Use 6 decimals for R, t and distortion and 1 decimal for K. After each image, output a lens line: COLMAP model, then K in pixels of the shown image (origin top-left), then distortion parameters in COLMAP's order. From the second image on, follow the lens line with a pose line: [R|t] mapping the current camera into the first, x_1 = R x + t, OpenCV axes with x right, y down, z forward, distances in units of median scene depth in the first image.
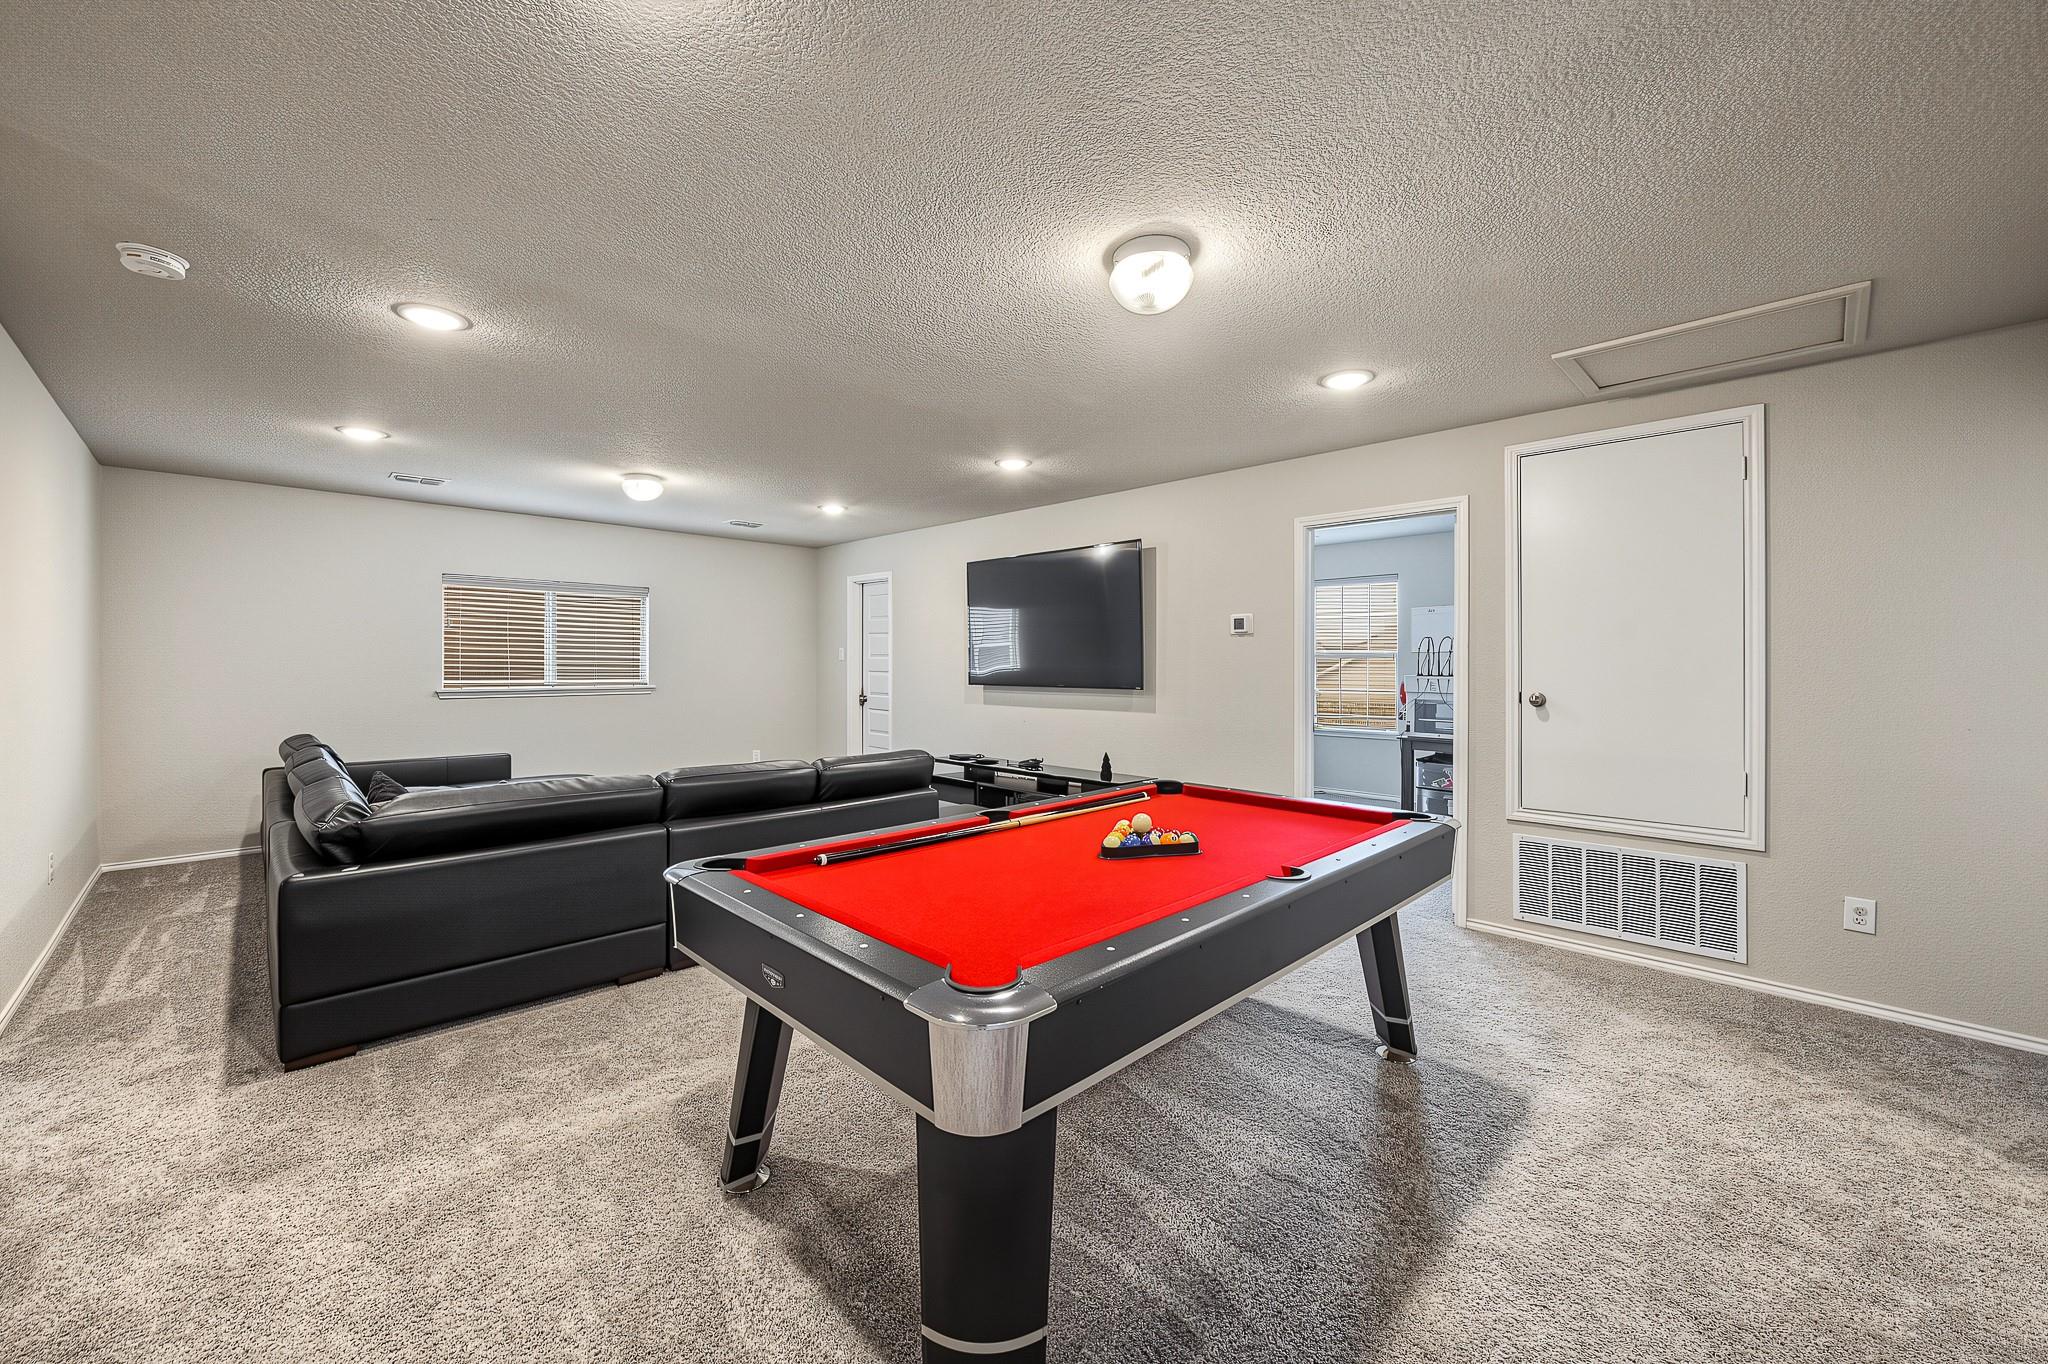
lens RADIAL K [[754.6, 0, 1015.5], [0, 754.6, 649.4], [0, 0, 1]] dist [-0.000052, 0.000009]
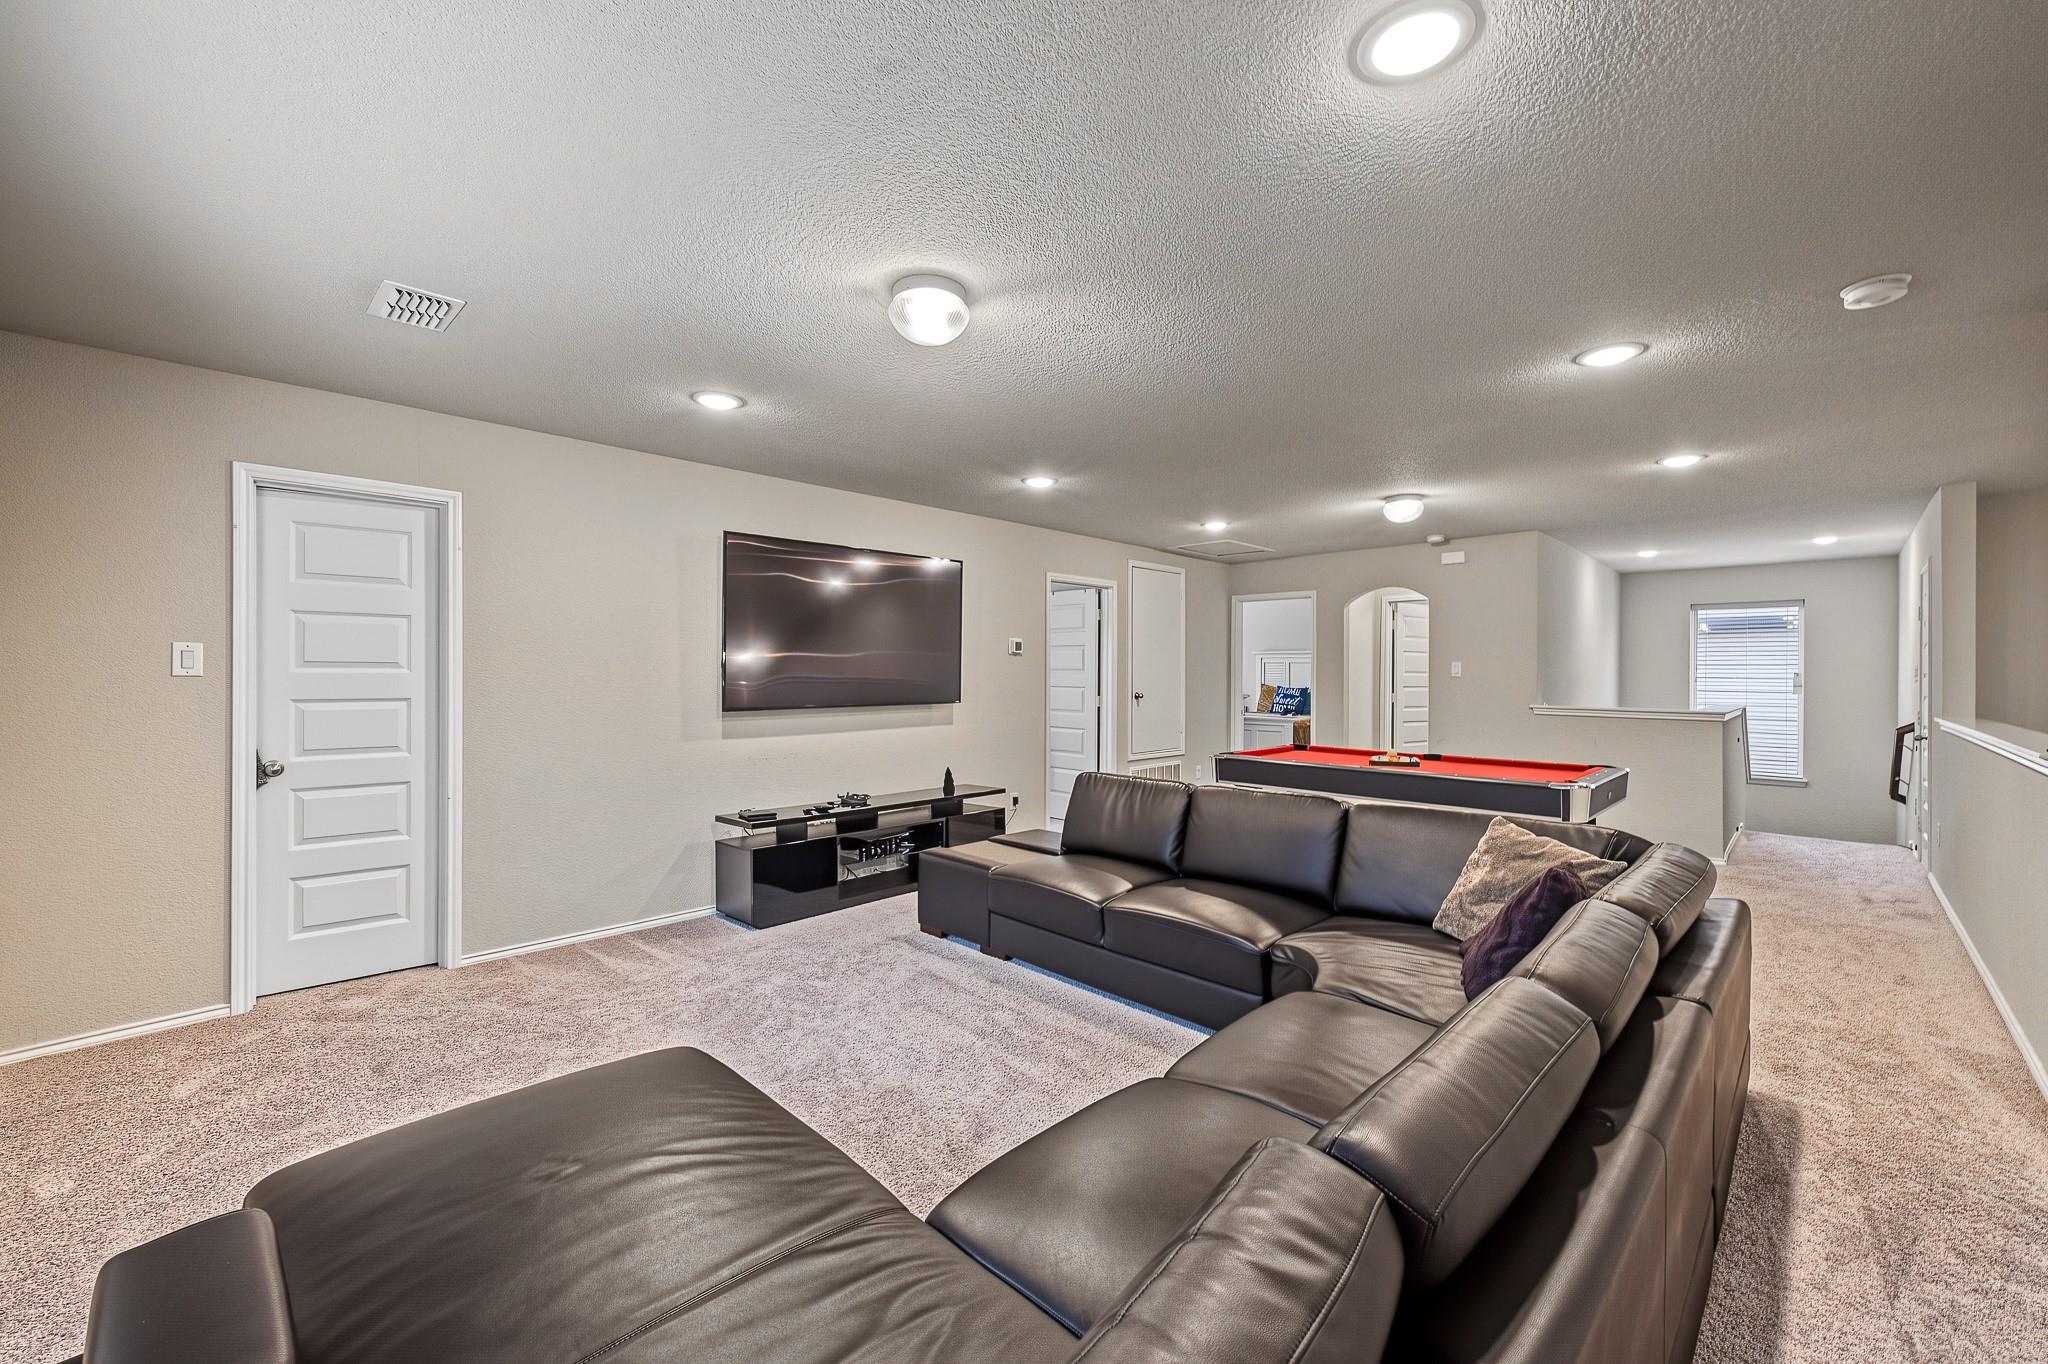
lens RADIAL K [[789.9, 0, 1023.8], [0, 789.9, 672.7], [0, 0, 1]] dist [-0.001764, -0.000317]
pose [[0.017930, 0.003574, 0.999833, -0.928156], [-0.014190, 0.999894, -0.003320, 0.013796], [-0.999739, -0.014128, 0.017979, 0.883119]]
